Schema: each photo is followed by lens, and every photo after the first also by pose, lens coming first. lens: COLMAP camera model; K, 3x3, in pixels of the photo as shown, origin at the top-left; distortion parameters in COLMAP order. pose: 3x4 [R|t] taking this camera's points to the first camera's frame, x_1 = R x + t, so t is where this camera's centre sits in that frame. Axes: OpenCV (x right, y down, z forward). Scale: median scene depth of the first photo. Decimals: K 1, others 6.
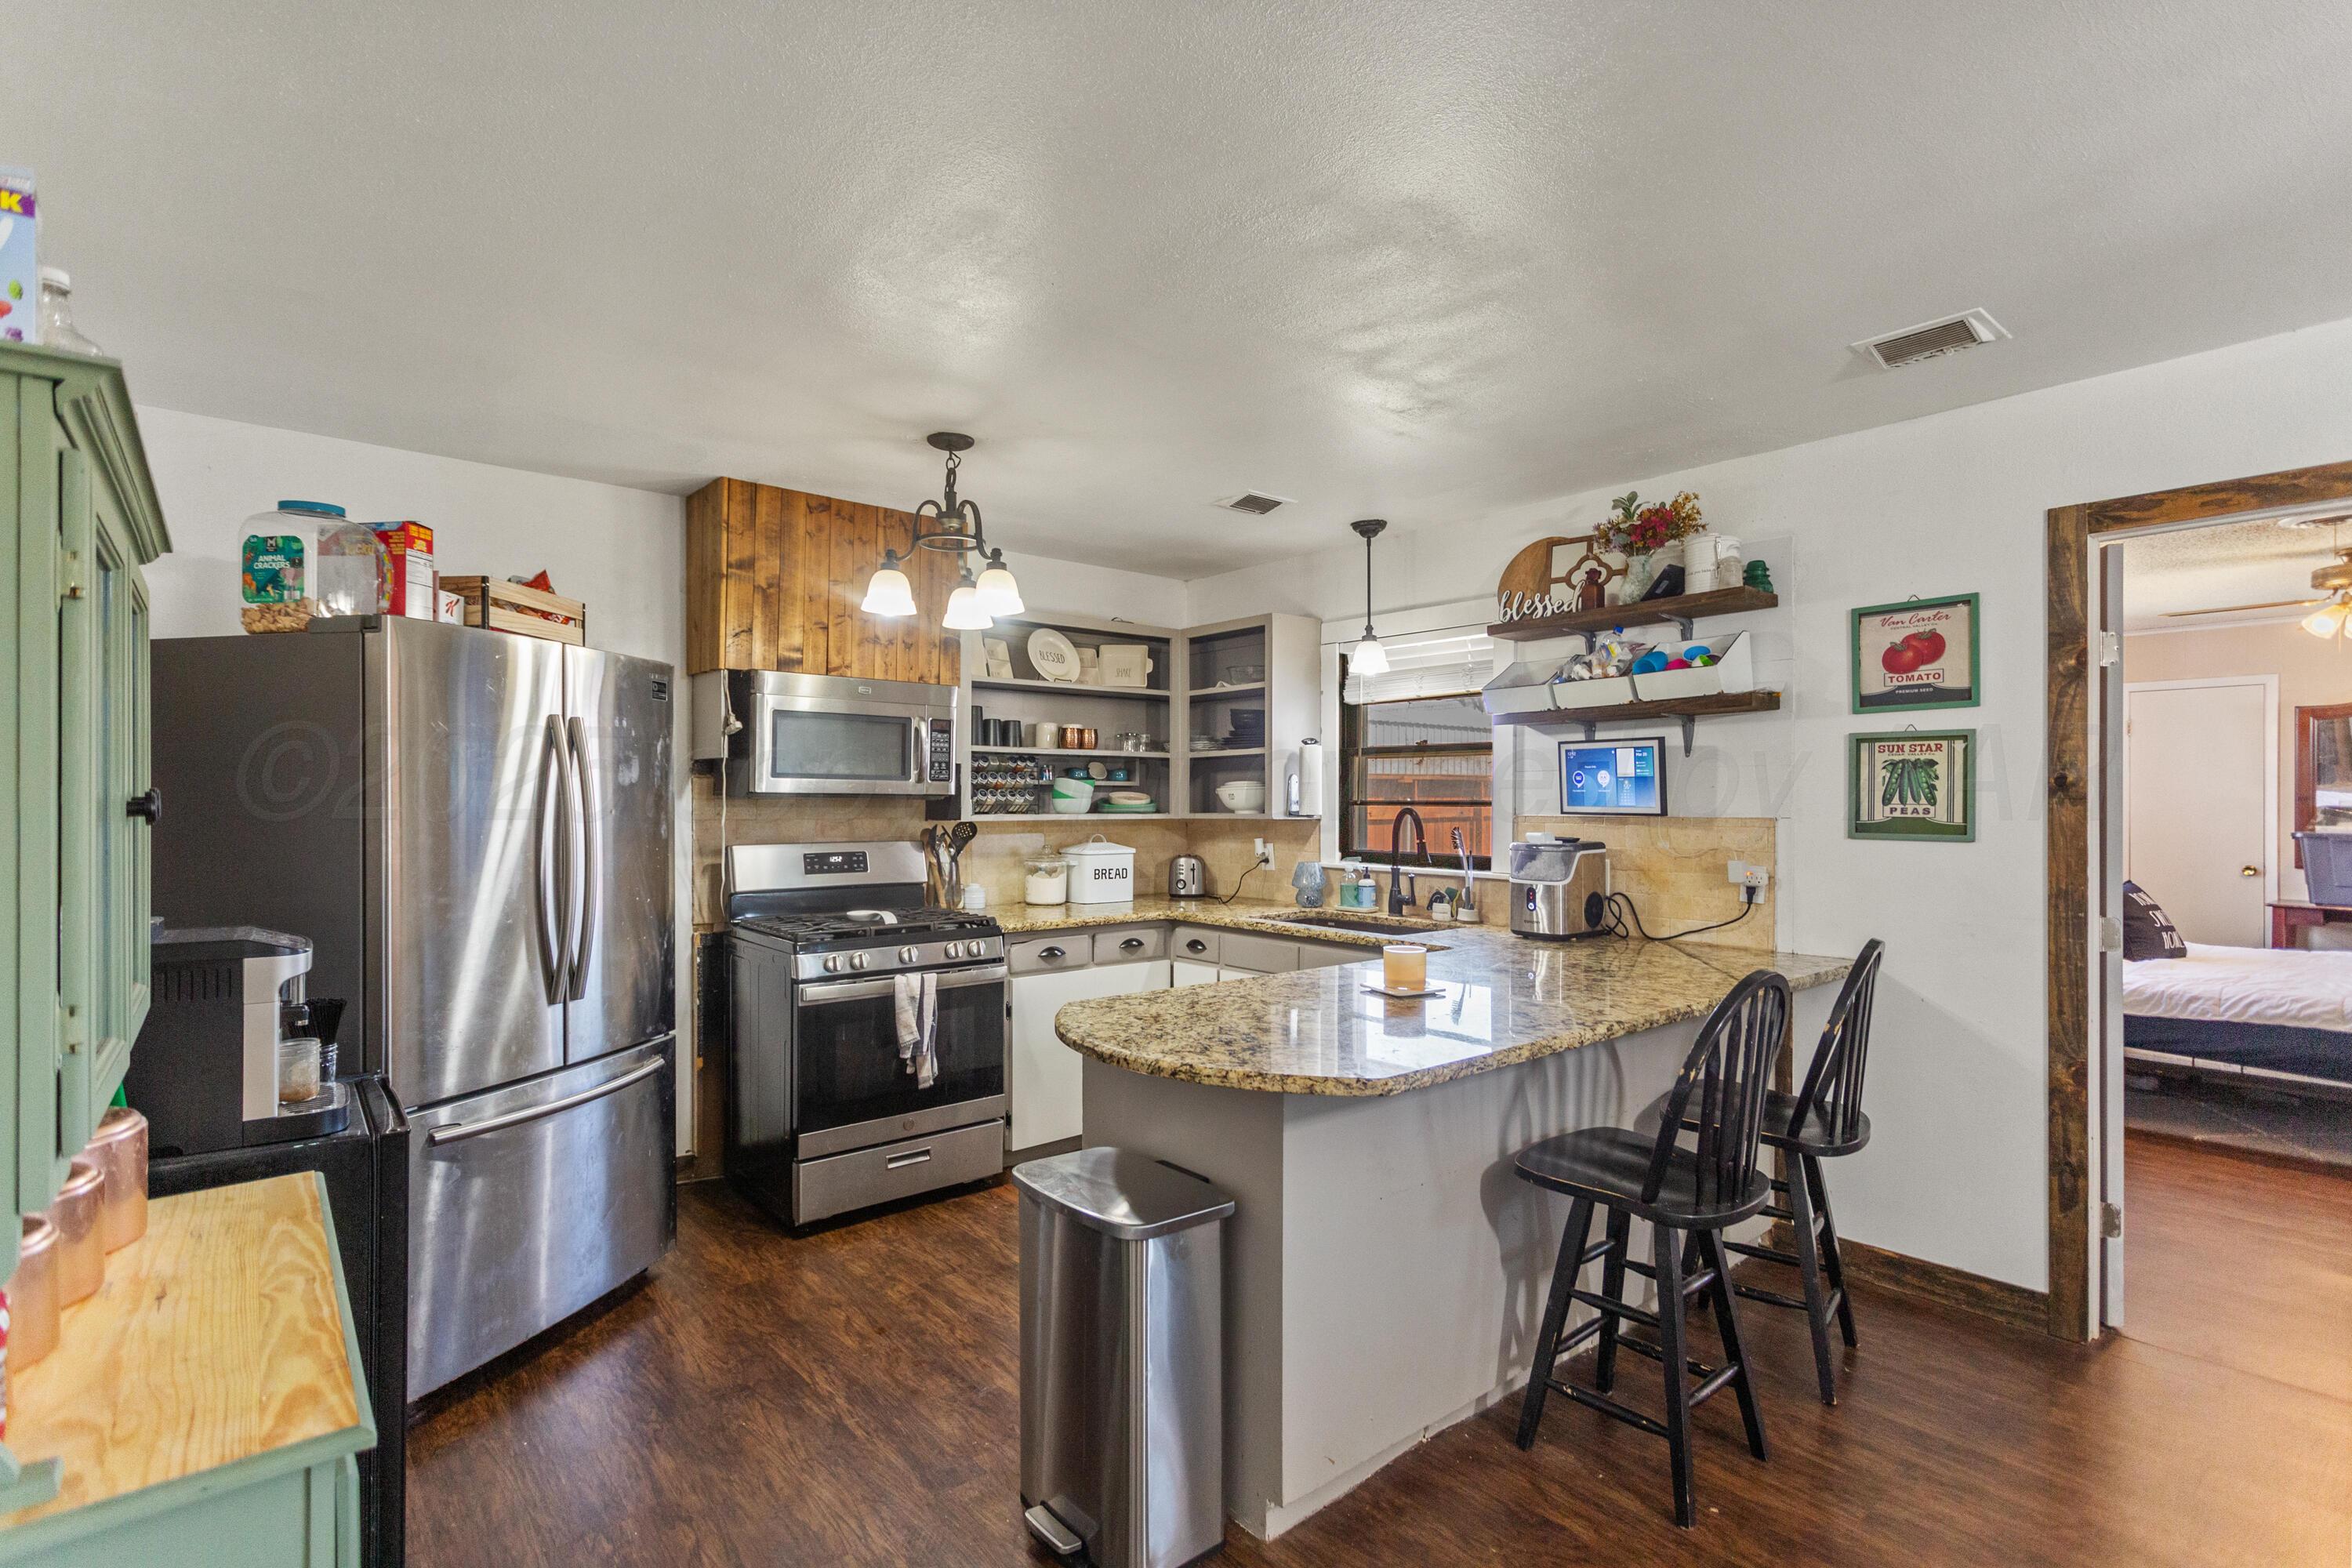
lens RADIAL K [[1094.0, 0, 1170.3], [0, 1094.0, 803.3], [0, 0, 1]] dist [0.001021, 0.000984]
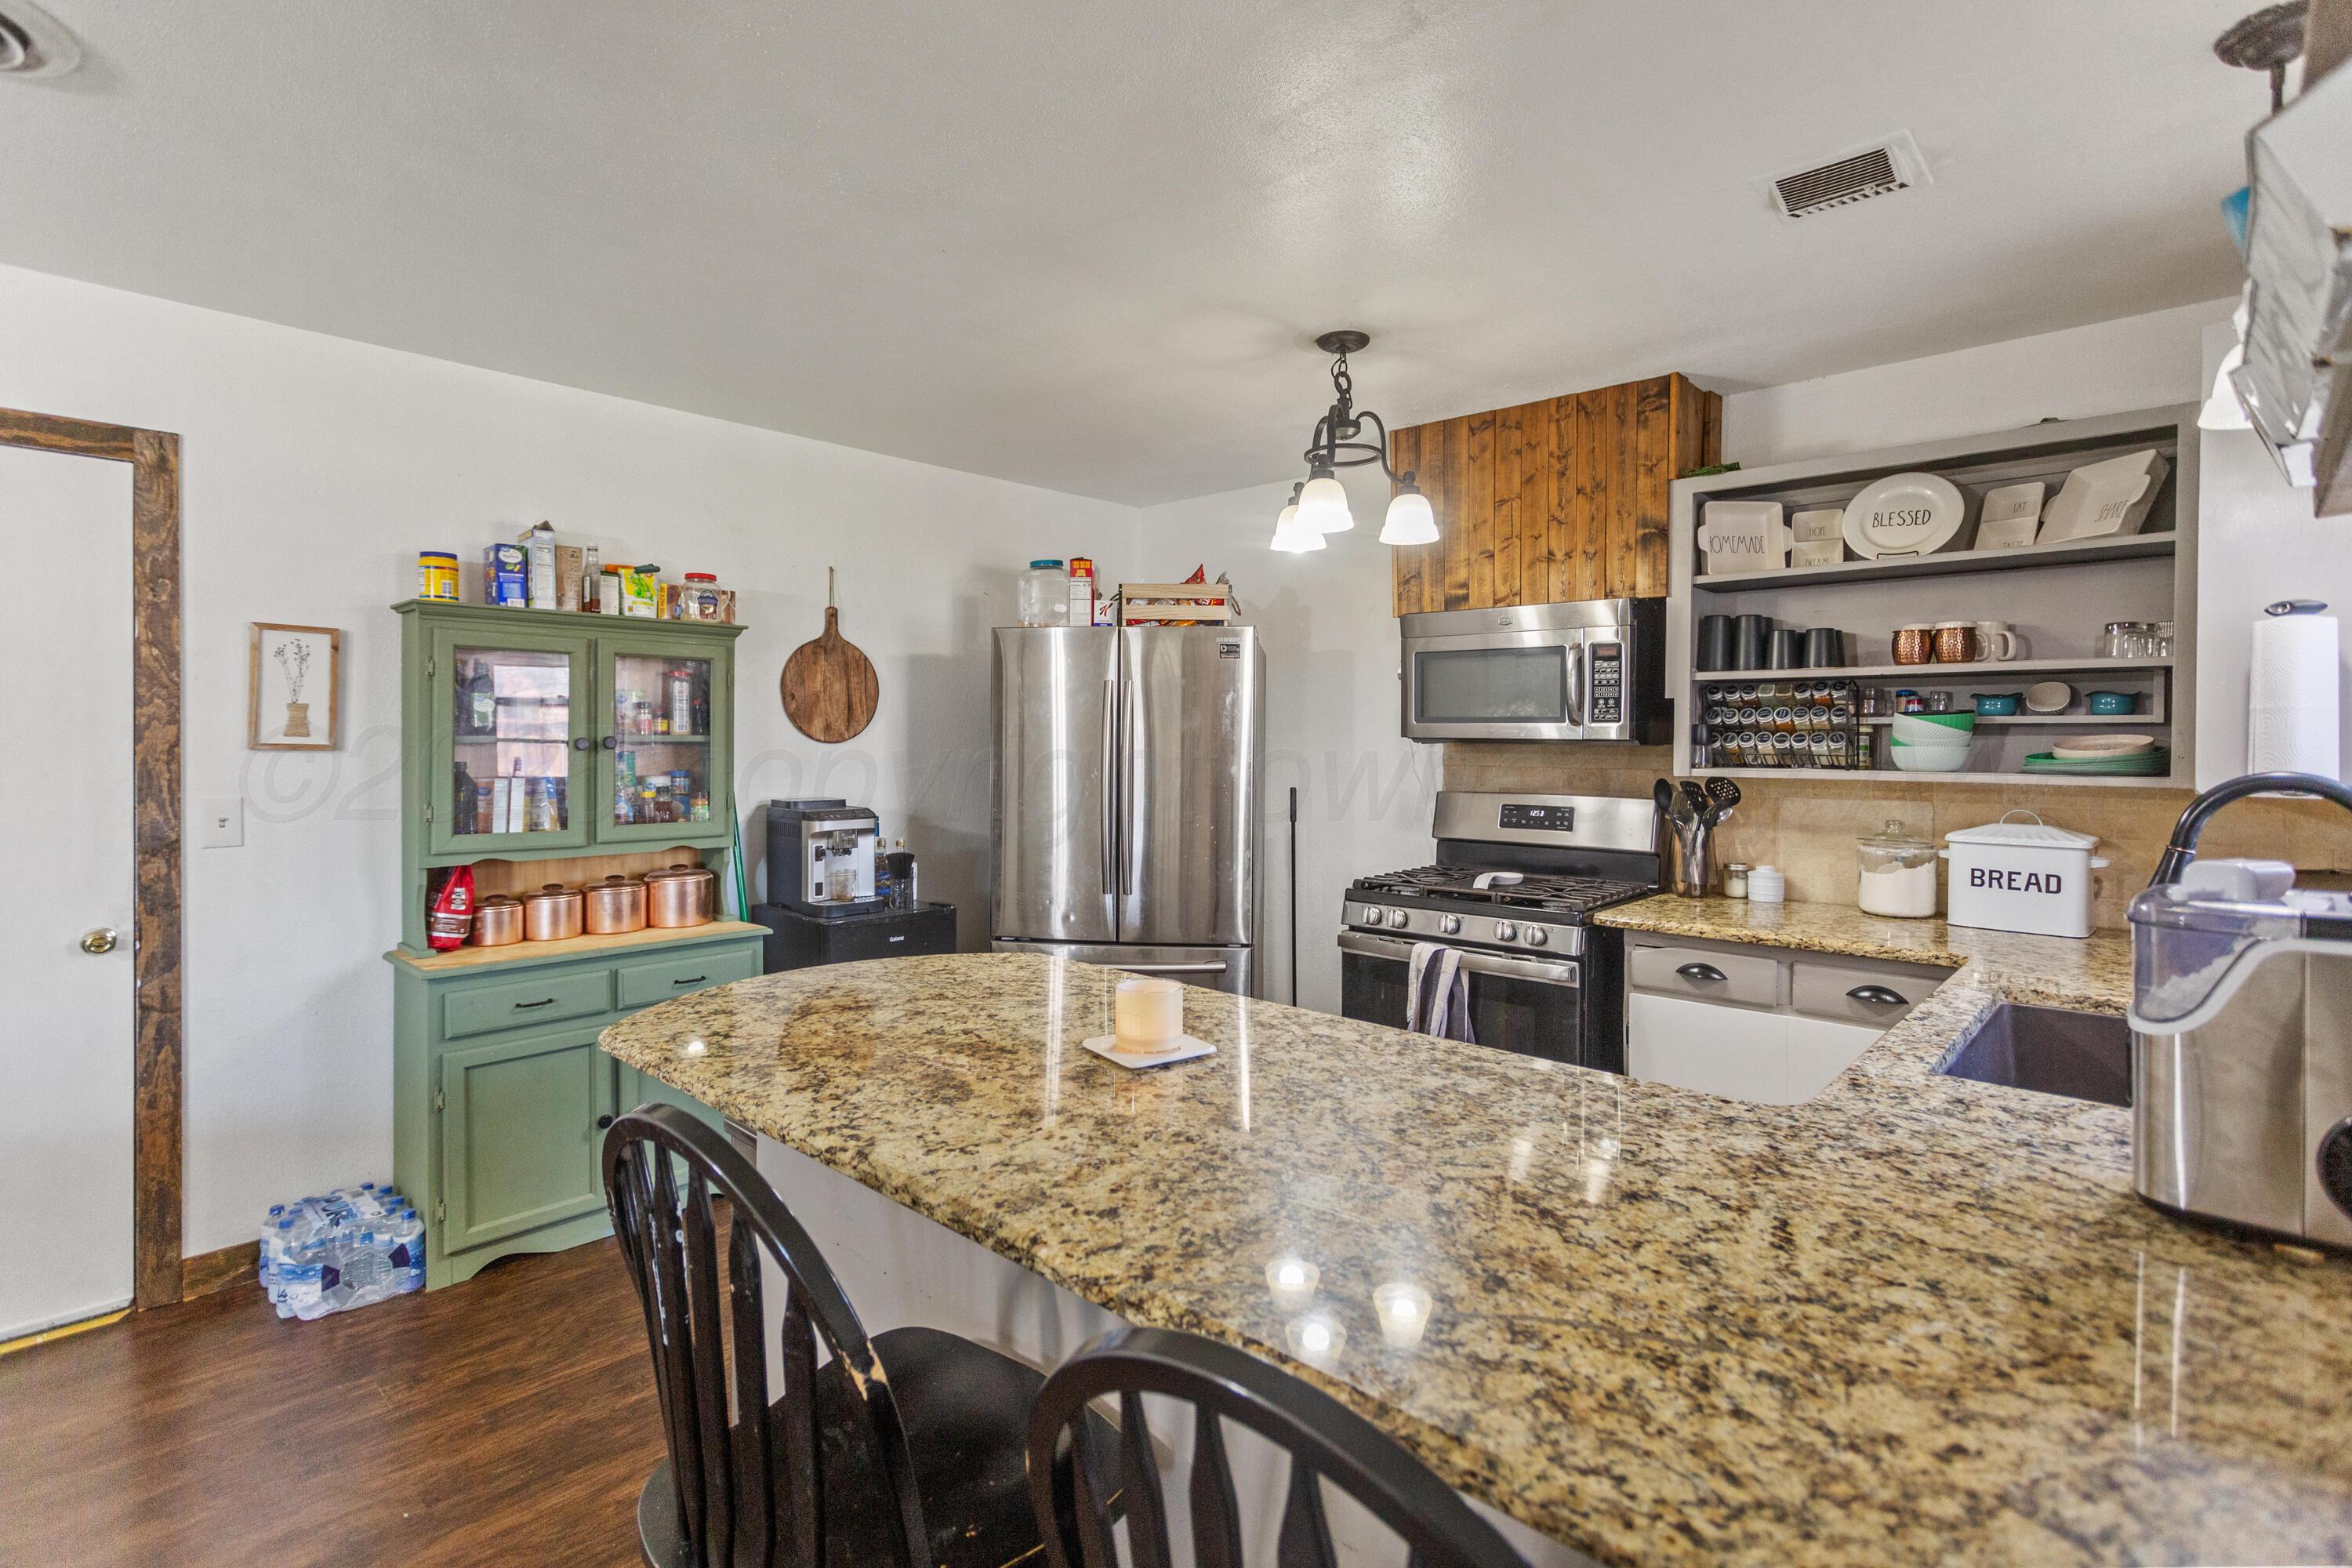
lens RADIAL K [[1135.6, 0, 1174.3], [0, 1135.6, 797.3], [0, 0, 1]] dist [0.002722, 0.001608]
pose [[0.103935, 0.055147, -0.993054, 0.588237], [-0.001570, 0.998469, 0.055284, -0.012454], [0.994583, -0.004187, 0.103863, 0.625468]]
